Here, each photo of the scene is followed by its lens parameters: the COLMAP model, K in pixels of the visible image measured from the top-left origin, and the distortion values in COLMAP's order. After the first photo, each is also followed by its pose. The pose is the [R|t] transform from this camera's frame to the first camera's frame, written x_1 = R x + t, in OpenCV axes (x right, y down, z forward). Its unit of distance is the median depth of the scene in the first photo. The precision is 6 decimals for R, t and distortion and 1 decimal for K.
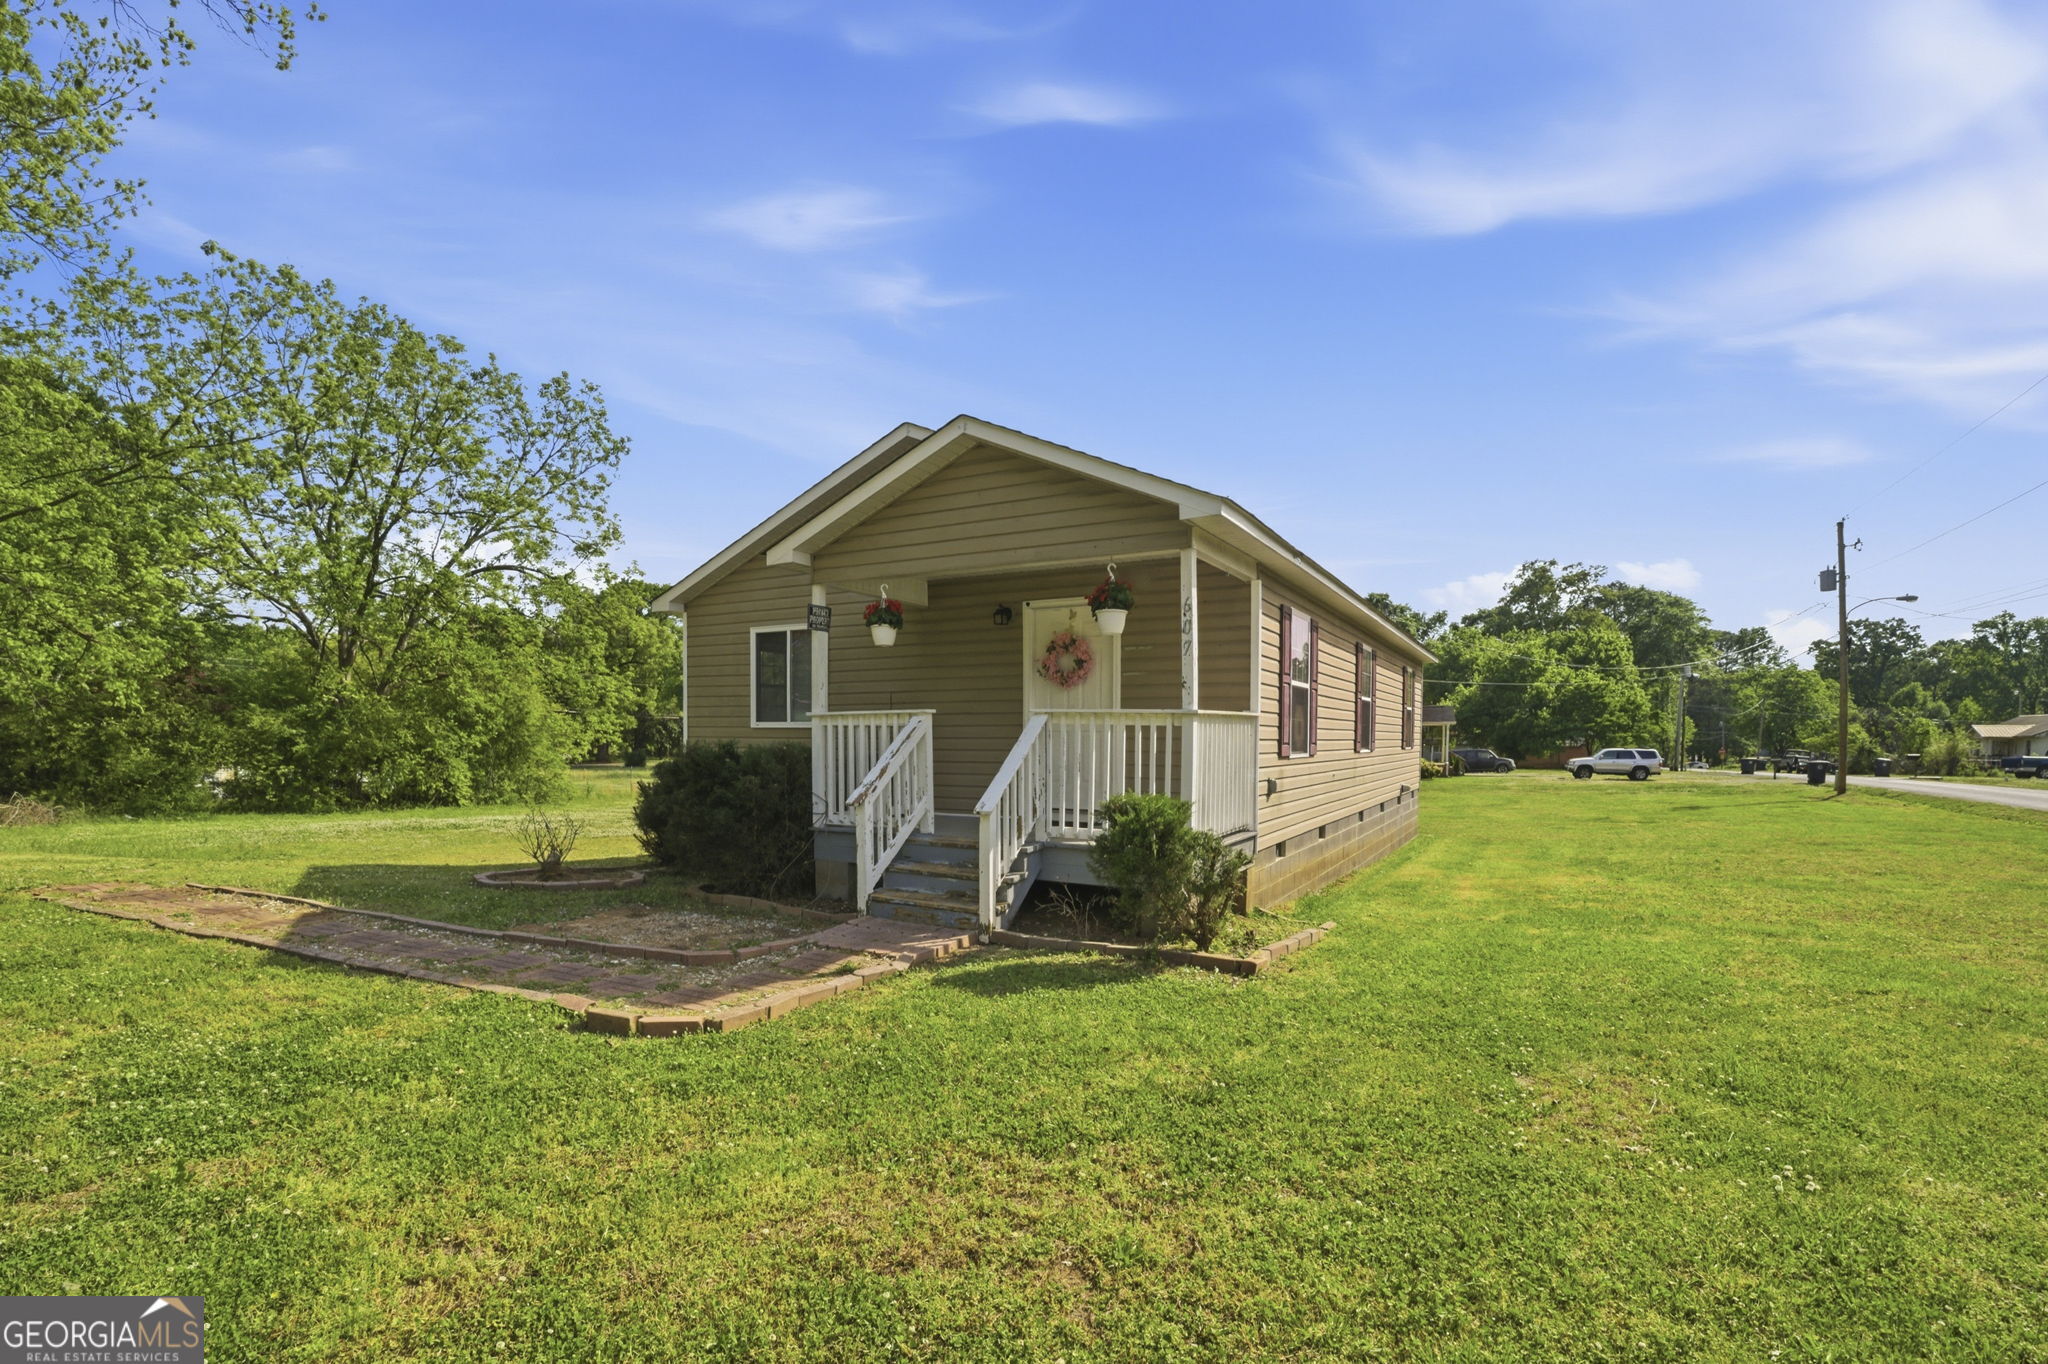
lens RADIAL K [[976.0, 0, 1029.0], [0, 976.0, 786.3], [0, 0, 1]] dist [-0.043199, 0.000362]
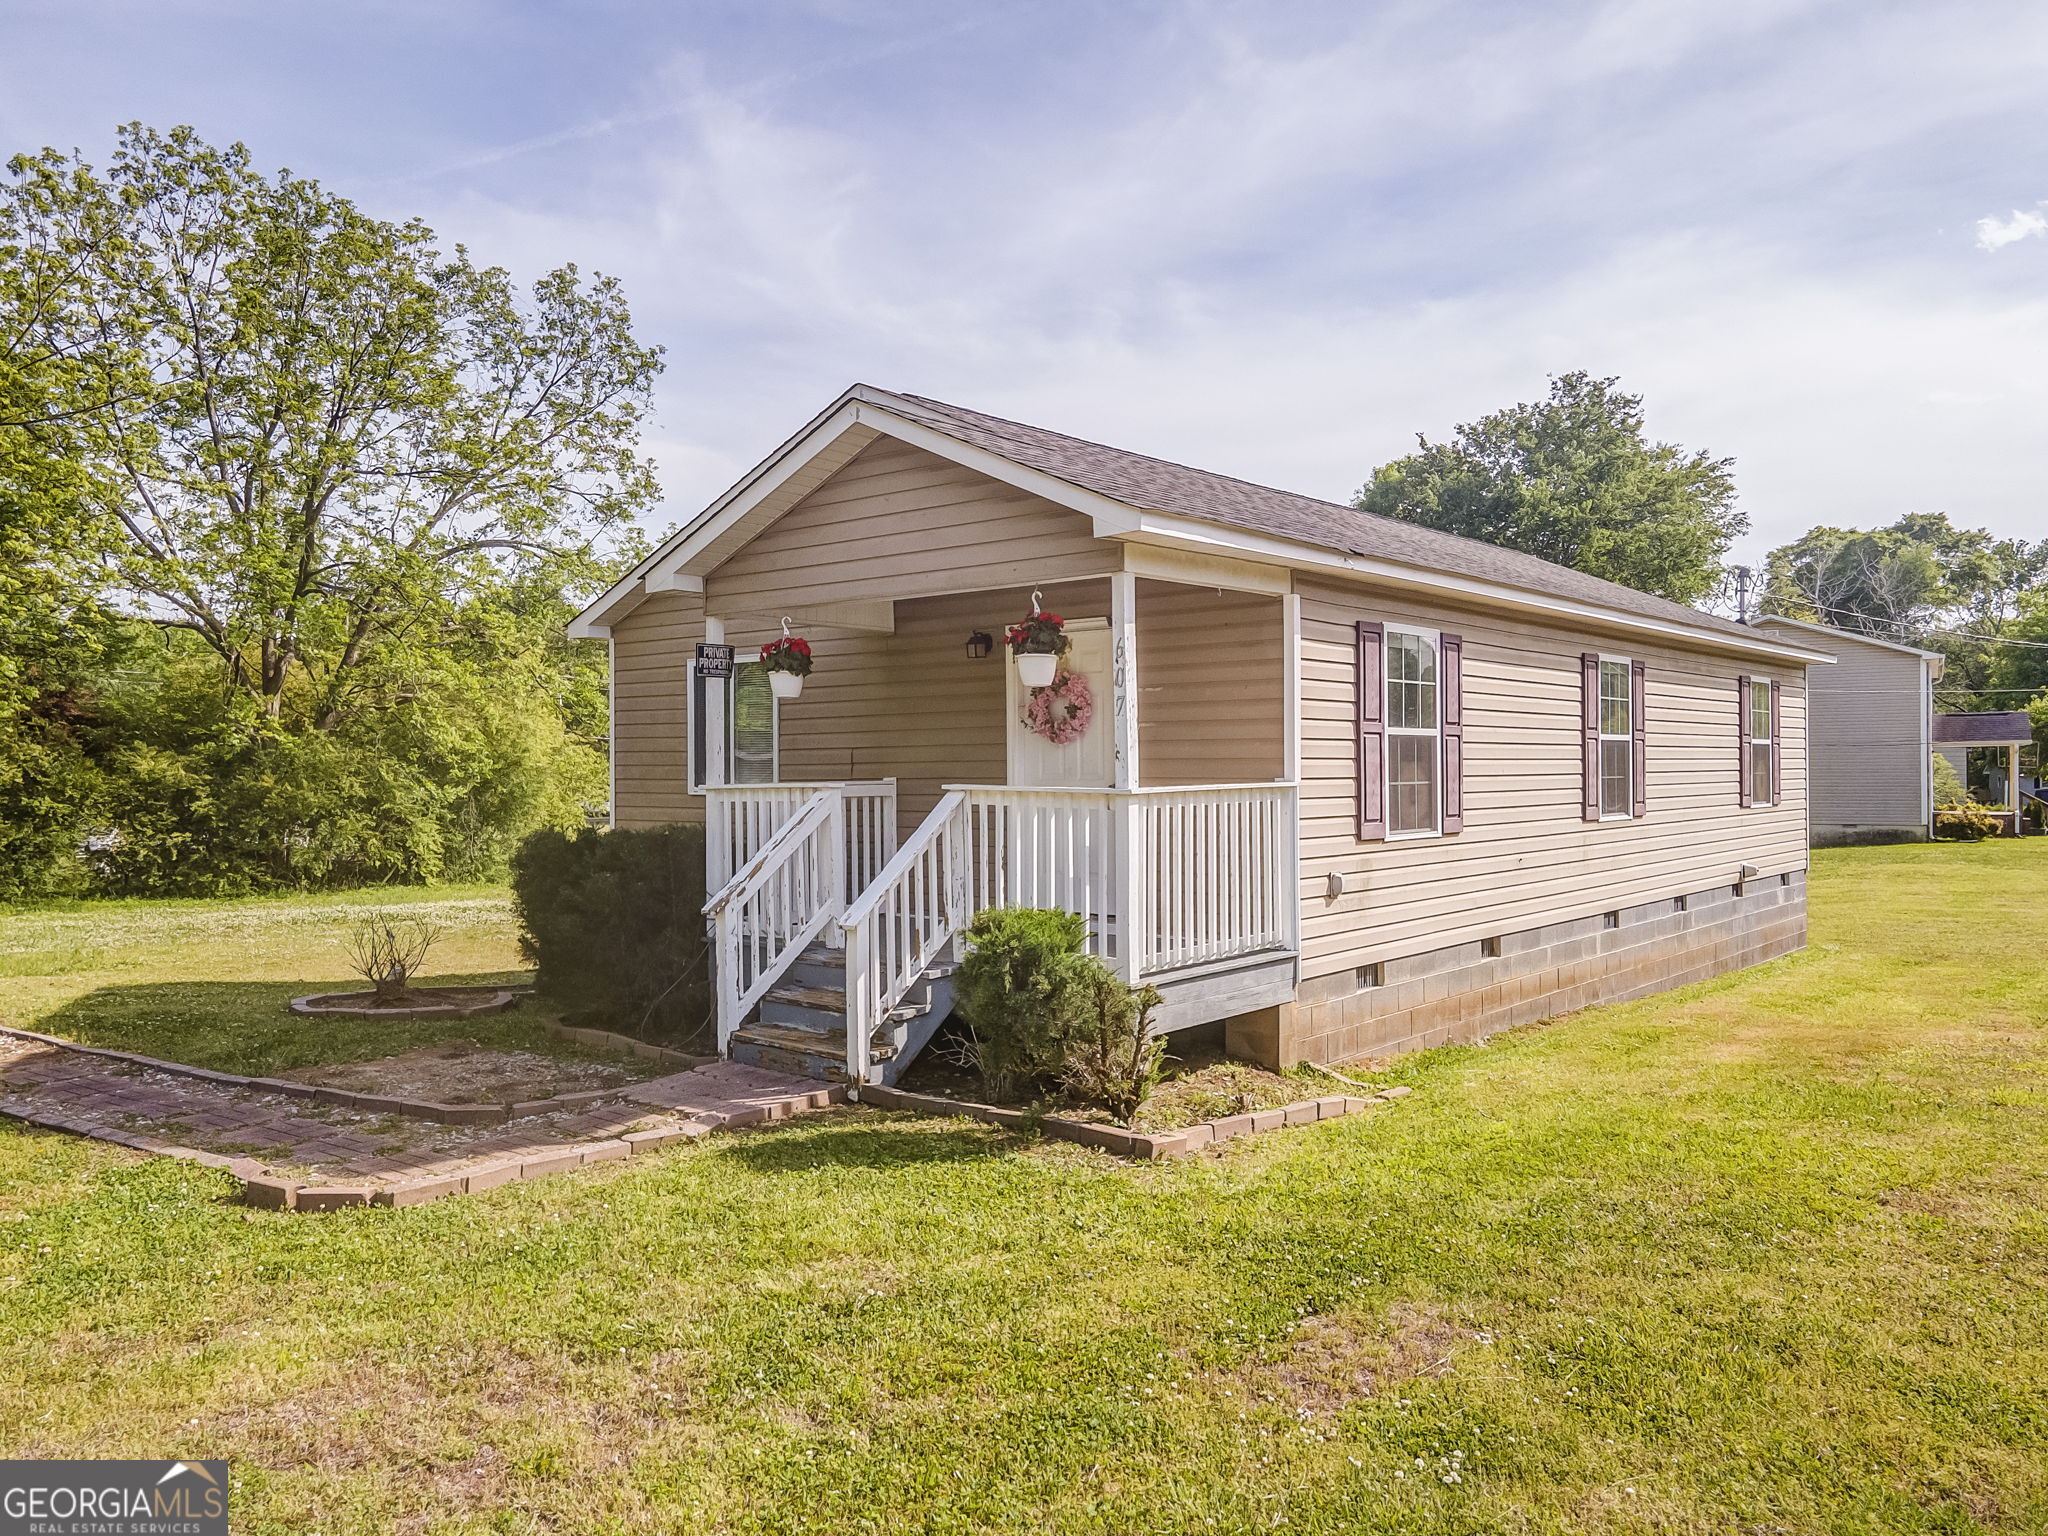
lens RADIAL K [[1526.5, 0, 1024.0], [0, 1526.5, 768.0], [0, 0, 1]] dist [0.136835, -0.115001]
pose [[0.980491, -0.011958, -0.196201, 0.213136], [0.001984, 0.998699, -0.050952, -0.023496], [0.196555, 0.049569, 0.979239, -0.099418]]
